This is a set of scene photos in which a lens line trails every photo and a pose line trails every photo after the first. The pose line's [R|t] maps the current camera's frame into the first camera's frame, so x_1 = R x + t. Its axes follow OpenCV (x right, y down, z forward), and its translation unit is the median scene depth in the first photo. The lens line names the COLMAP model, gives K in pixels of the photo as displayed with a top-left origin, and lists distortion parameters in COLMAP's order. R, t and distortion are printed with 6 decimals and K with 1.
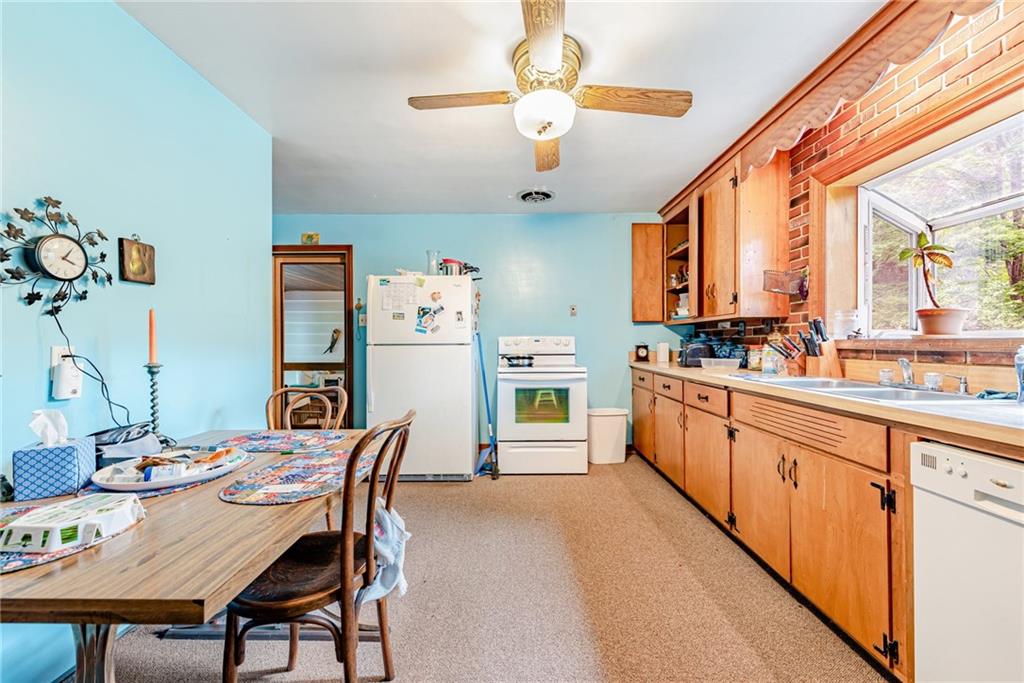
lens RADIAL K [[400.0, 0, 512.0], [0, 400.0, 341.5], [0, 0, 1]] dist [0.002235, 0.000087]
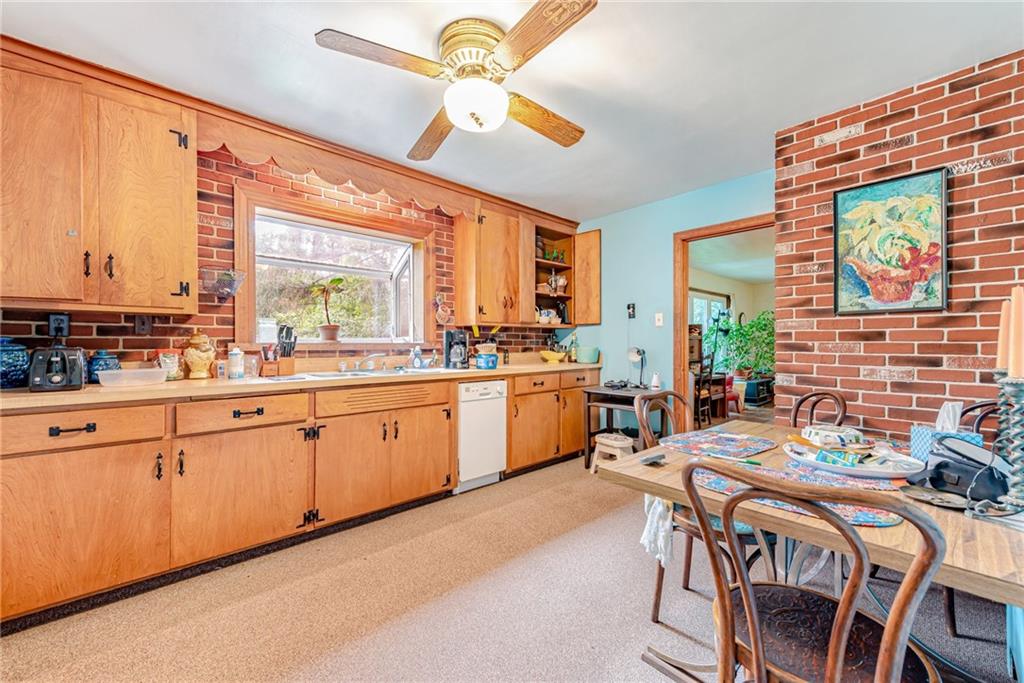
lens RADIAL K [[400.0, 0, 512.0], [0, 400.0, 341.5], [0, 0, 1]] dist [0.002235, 0.000087]
pose [[-0.672287, 0.009325, 0.740232, -0.624430], [0.003540, 0.999950, -0.009382, 0.005465], [-0.740282, -0.003687, -0.672286, 1.454299]]
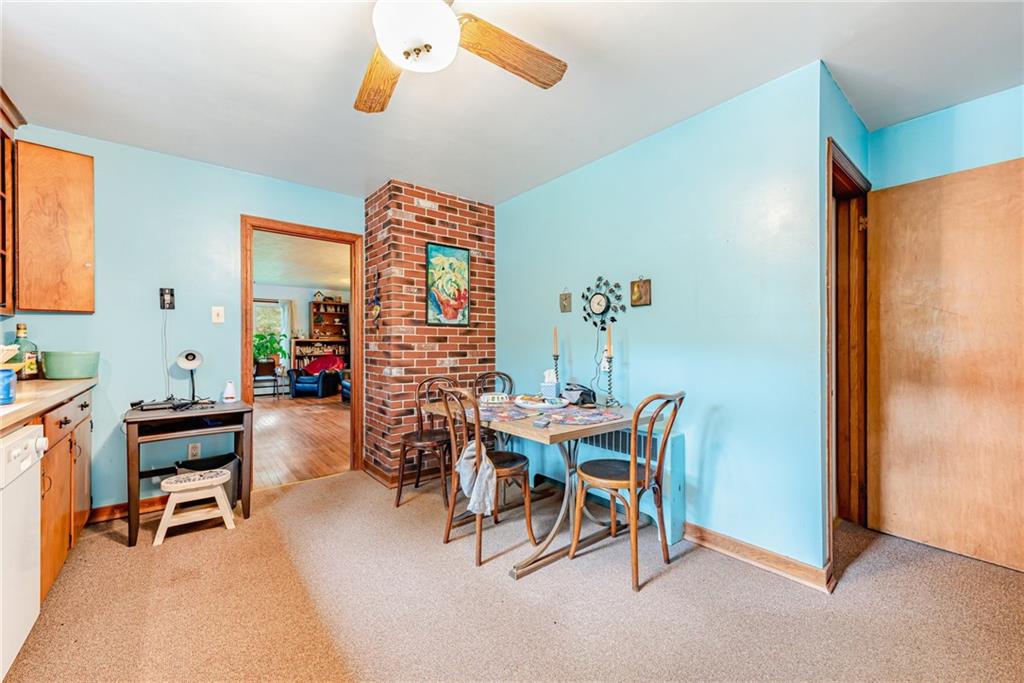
lens RADIAL K [[400.0, 0, 512.0], [0, 400.0, 341.5], [0, 0, 1]] dist [0.002235, 0.000087]
pose [[-0.775211, 0.003619, -0.631692, 0.379010], [0.004699, 0.999989, -0.000038, -0.006076], [0.631685, -0.002997, -0.775219, 1.542294]]
